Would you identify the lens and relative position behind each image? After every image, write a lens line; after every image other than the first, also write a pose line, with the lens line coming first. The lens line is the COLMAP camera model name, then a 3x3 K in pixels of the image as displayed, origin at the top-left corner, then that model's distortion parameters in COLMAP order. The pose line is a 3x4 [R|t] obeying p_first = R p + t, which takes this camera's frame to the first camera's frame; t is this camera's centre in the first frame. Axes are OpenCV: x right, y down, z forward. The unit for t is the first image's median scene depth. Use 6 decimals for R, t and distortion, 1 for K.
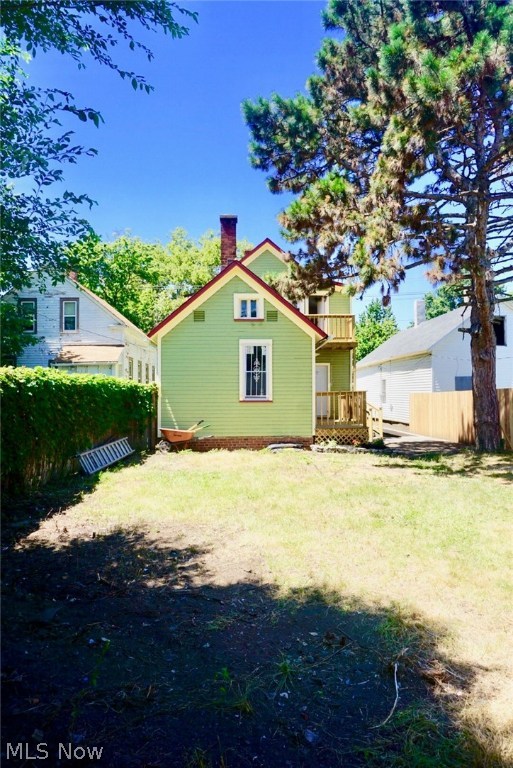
lens RADIAL K [[515.1, 0, 253.4], [0, 515.1, 385.6], [0, 0, 1]] dist [-0.067053, 0.061195]
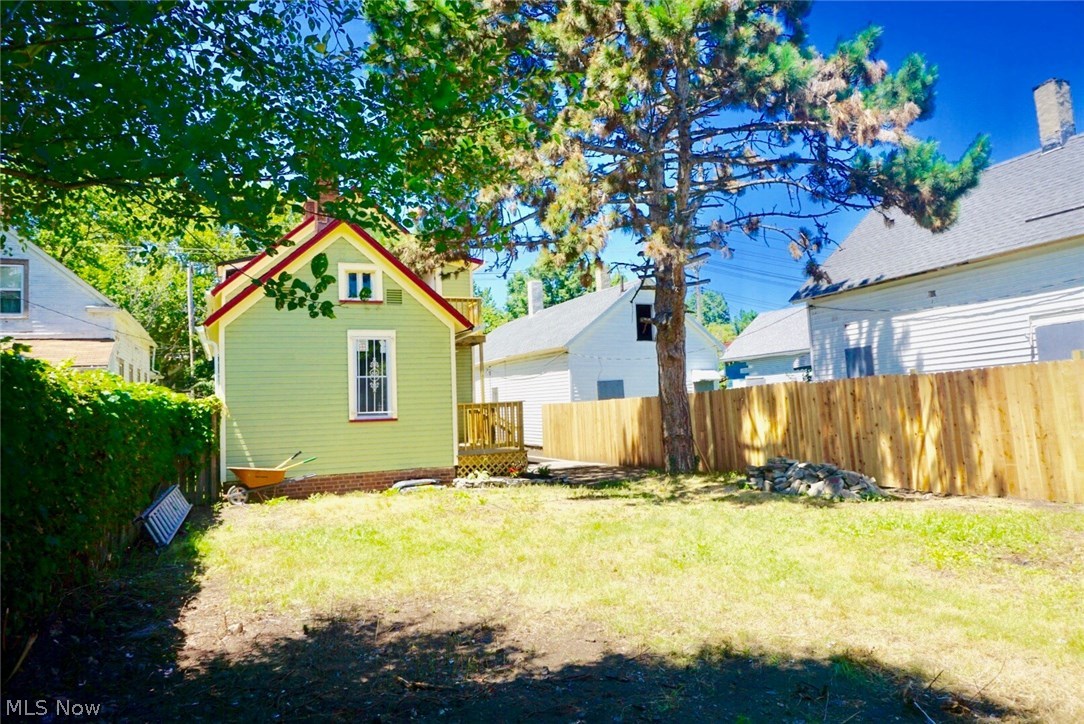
lens RADIAL K [[727.0, 0, 538.0], [0, 727.0, 365.0], [0, 0, 1]] dist [-0.067053, 0.061195]
pose [[0.926570, -0.007827, 0.376042, -0.155026], [0.025508, 0.998789, -0.042064, 0.003240], [-0.375258, 0.048567, 0.925647, 0.021397]]
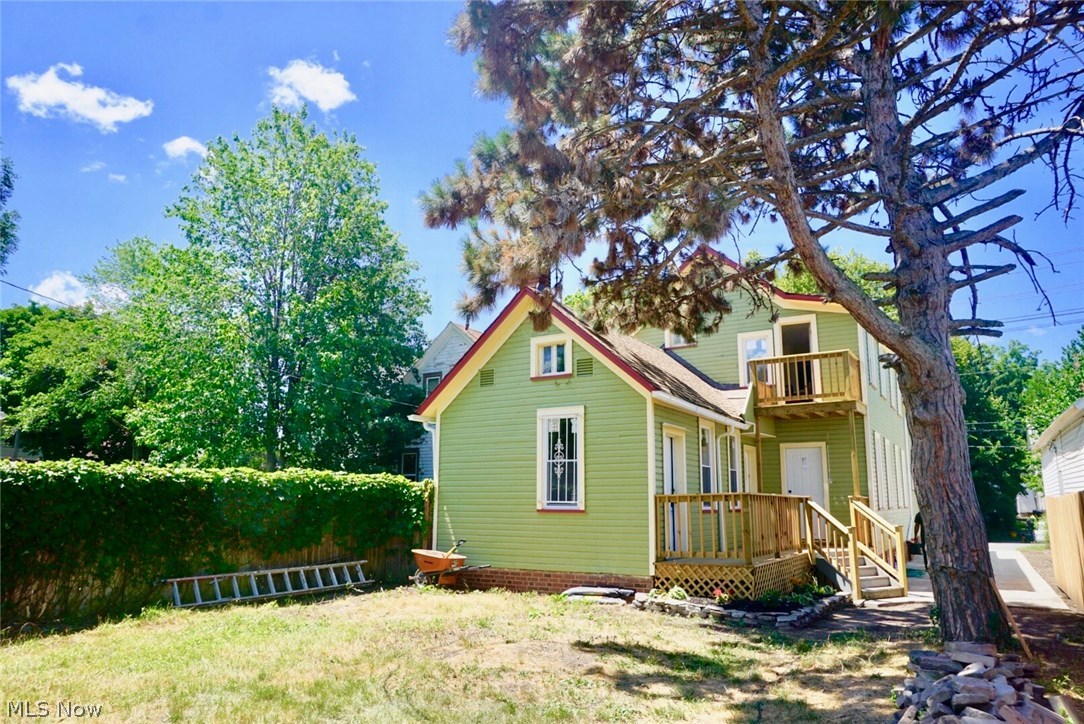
lens RADIAL K [[727.0, 0, 538.0], [0, 727.0, 365.0], [0, 0, 1]] dist [-0.067053, 0.061195]
pose [[0.836538, -0.093133, -0.539936, 0.454334], [0.002410, 0.986064, -0.166351, 0.003548], [0.547904, 0.137858, 0.825104, 0.270070]]
